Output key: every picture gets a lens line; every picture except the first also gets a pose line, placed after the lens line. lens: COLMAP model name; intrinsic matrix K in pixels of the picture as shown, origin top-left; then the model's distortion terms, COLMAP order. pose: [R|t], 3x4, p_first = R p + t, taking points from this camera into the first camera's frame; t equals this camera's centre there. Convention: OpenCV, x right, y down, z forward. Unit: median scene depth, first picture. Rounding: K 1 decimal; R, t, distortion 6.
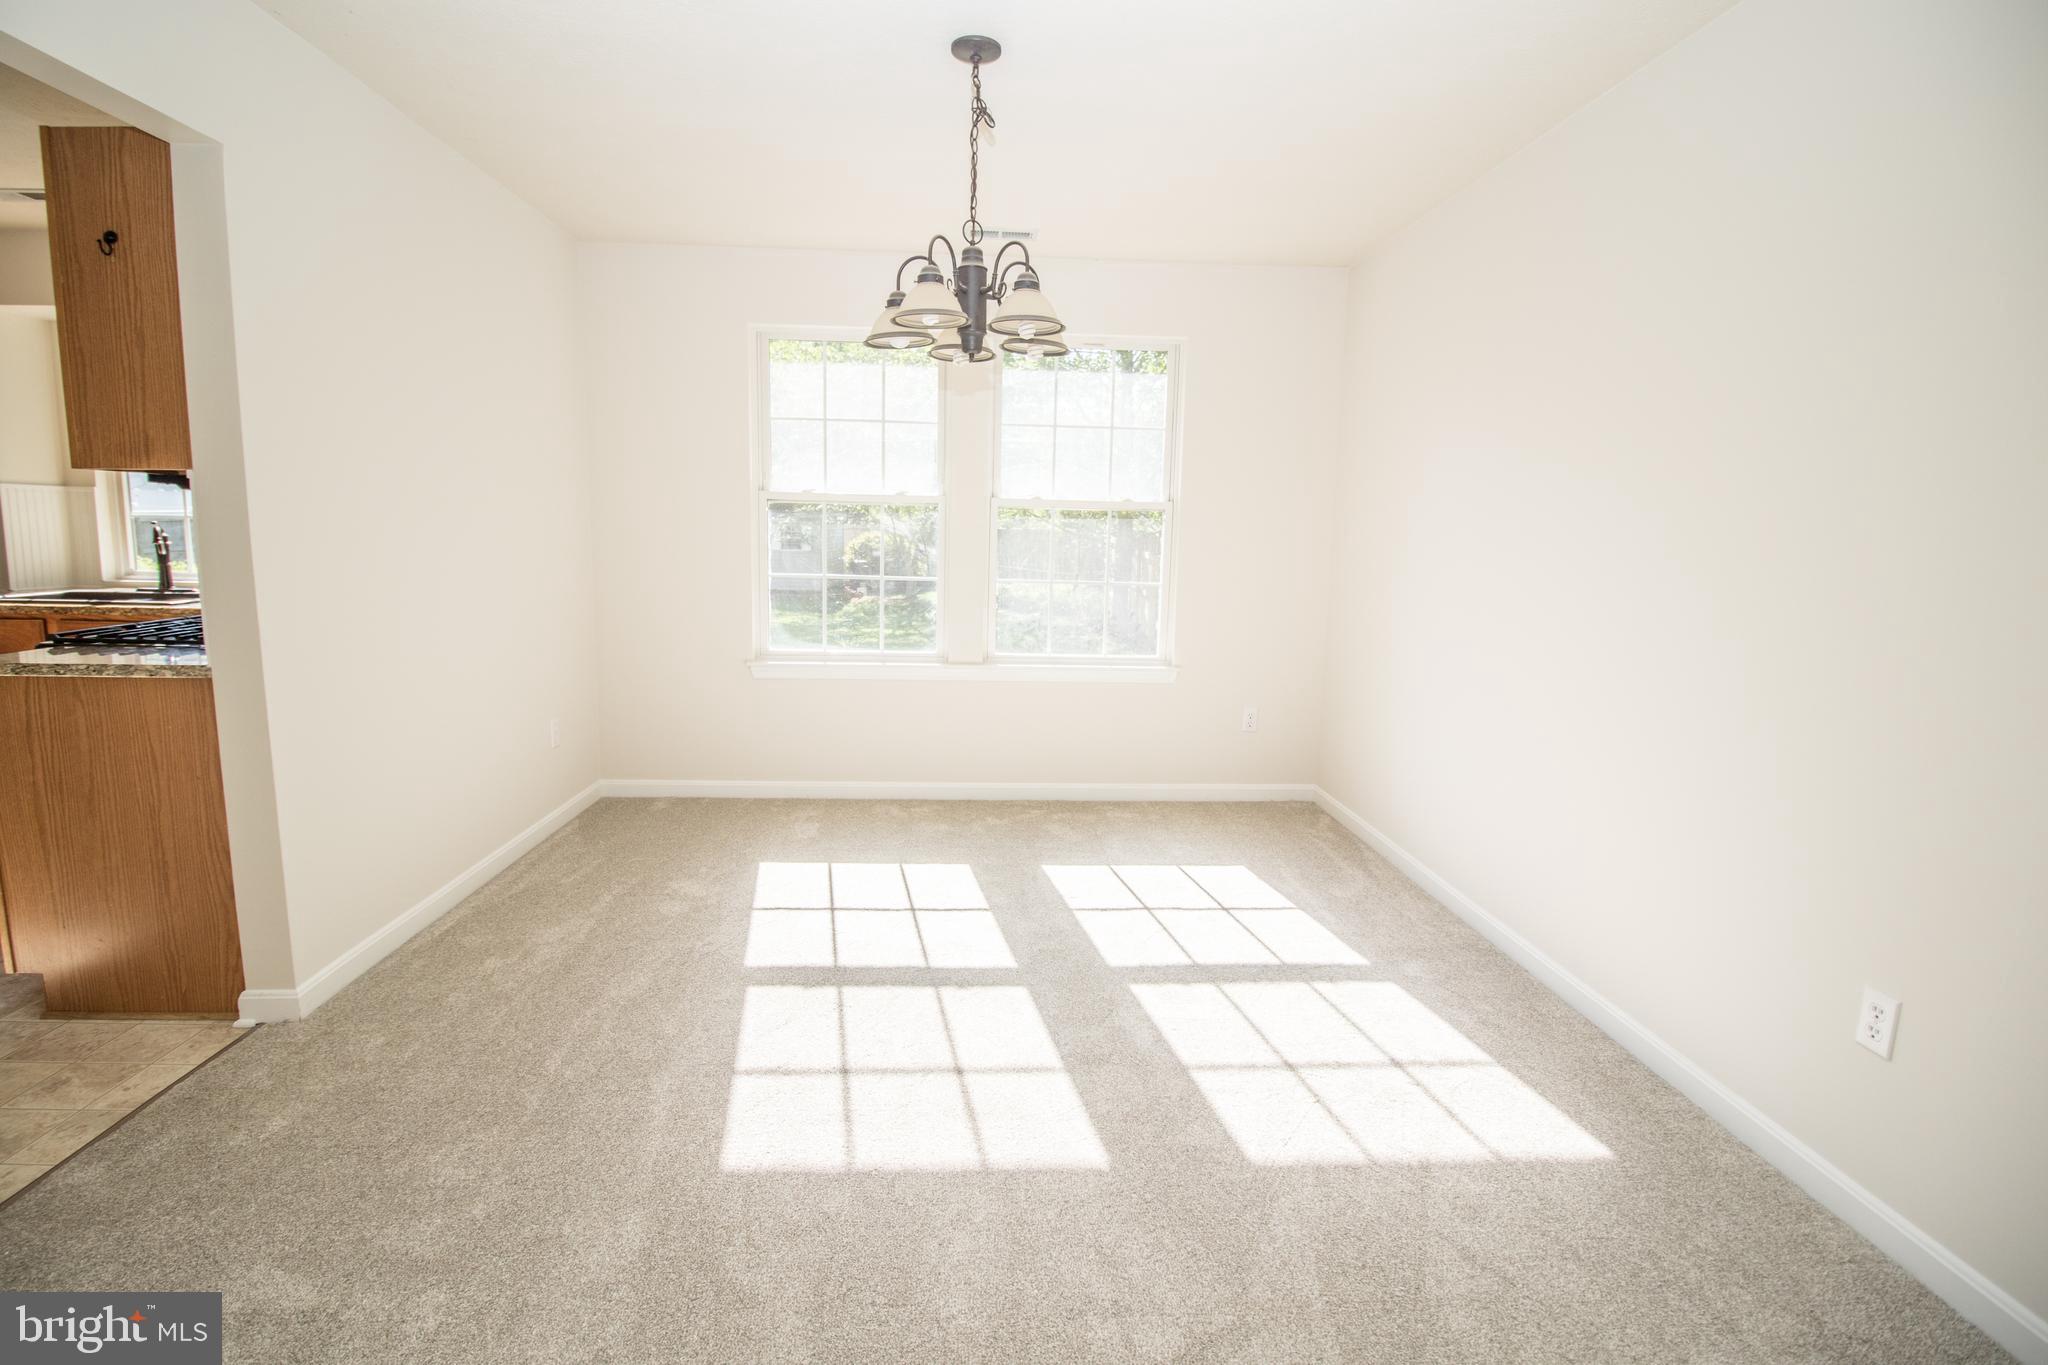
lens RADIAL K [[947.0, 0, 1020.3], [0, 947.0, 670.3], [0, 0, 1]] dist [0.001931, -0.013895]
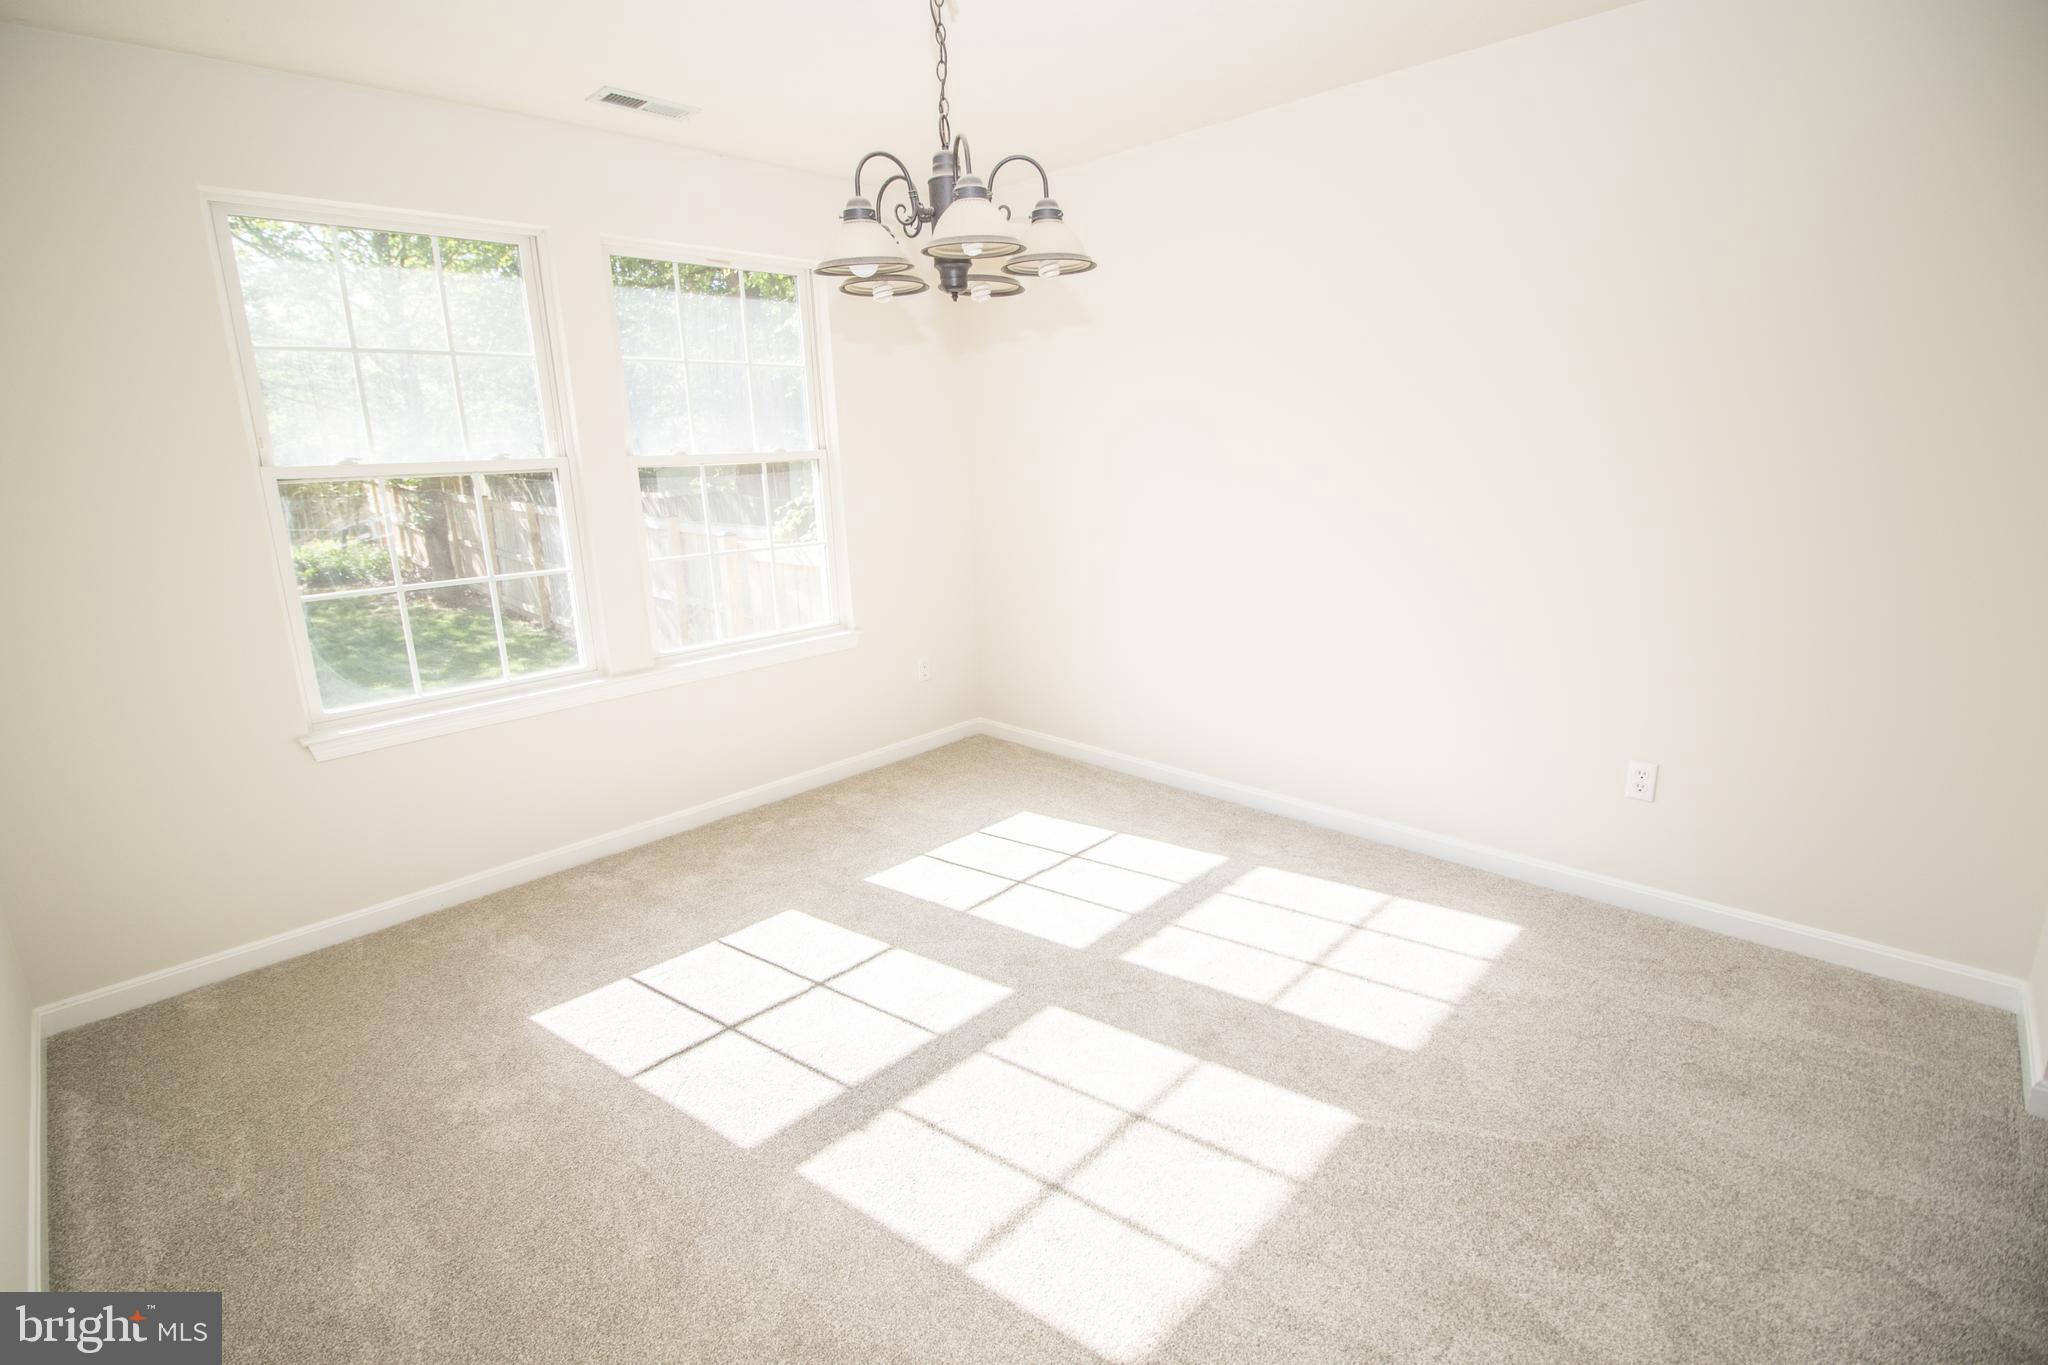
lens RADIAL K [[947.0, 0, 1020.3], [0, 947.0, 670.3], [0, 0, 1]] dist [0.001931, -0.013895]
pose [[0.730263, -0.203255, 0.652230, -0.534225], [0.146193, 0.979094, 0.141432, -0.115194], [-0.667341, -0.007931, 0.744710, 0.329250]]
